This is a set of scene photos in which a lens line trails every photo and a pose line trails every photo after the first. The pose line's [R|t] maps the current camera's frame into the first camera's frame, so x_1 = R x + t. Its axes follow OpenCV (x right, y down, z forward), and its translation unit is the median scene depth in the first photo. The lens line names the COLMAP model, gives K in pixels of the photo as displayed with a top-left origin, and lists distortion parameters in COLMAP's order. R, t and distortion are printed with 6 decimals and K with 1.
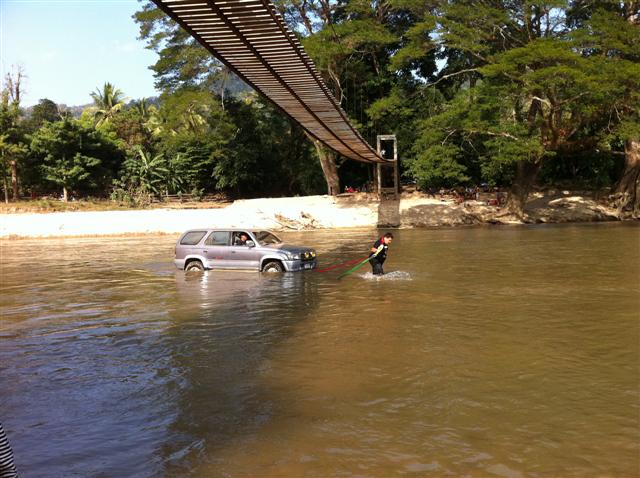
lens RADIAL K [[584.6, 0, 317.3], [0, 584.6, 252.3], [0, 0, 1]] dist [0.061051, -0.255864]
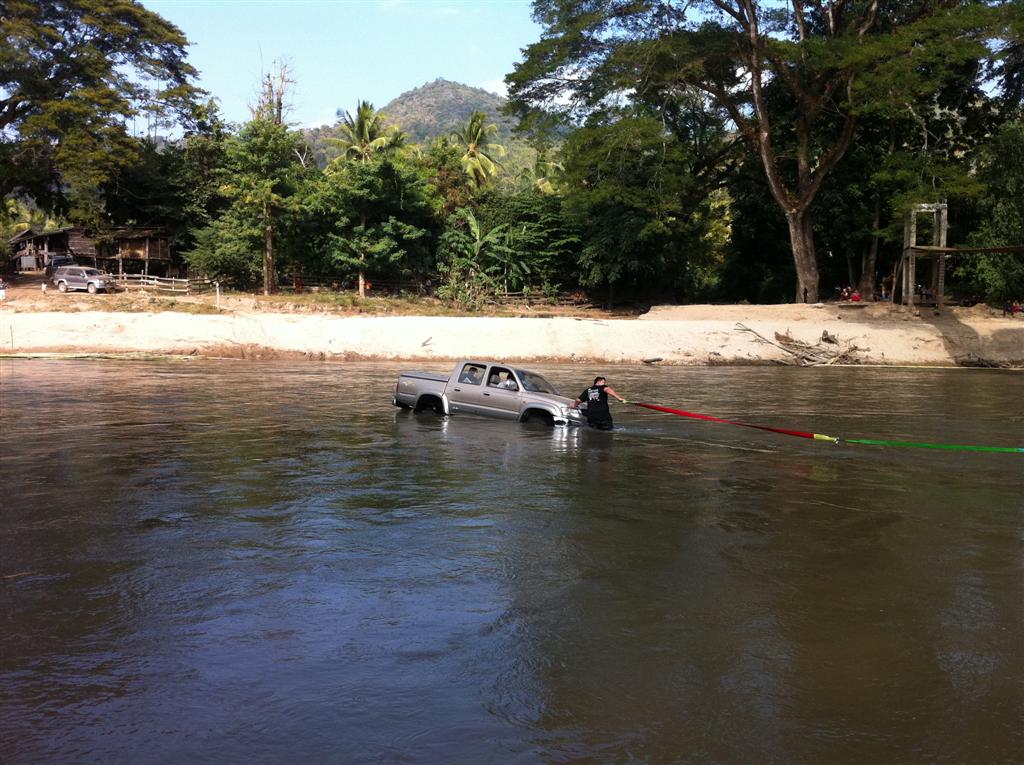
lens RADIAL K [[940.5, 0, 512.9], [0, 940.5, 412.4], [0, 0, 1]] dist [0.040187, -0.190564]
pose [[0.997505, 0.046189, -0.053381, -0.334778], [-0.044820, 0.998642, 0.026549, -0.001746], [0.054535, -0.024090, 0.998221, 0.066608]]
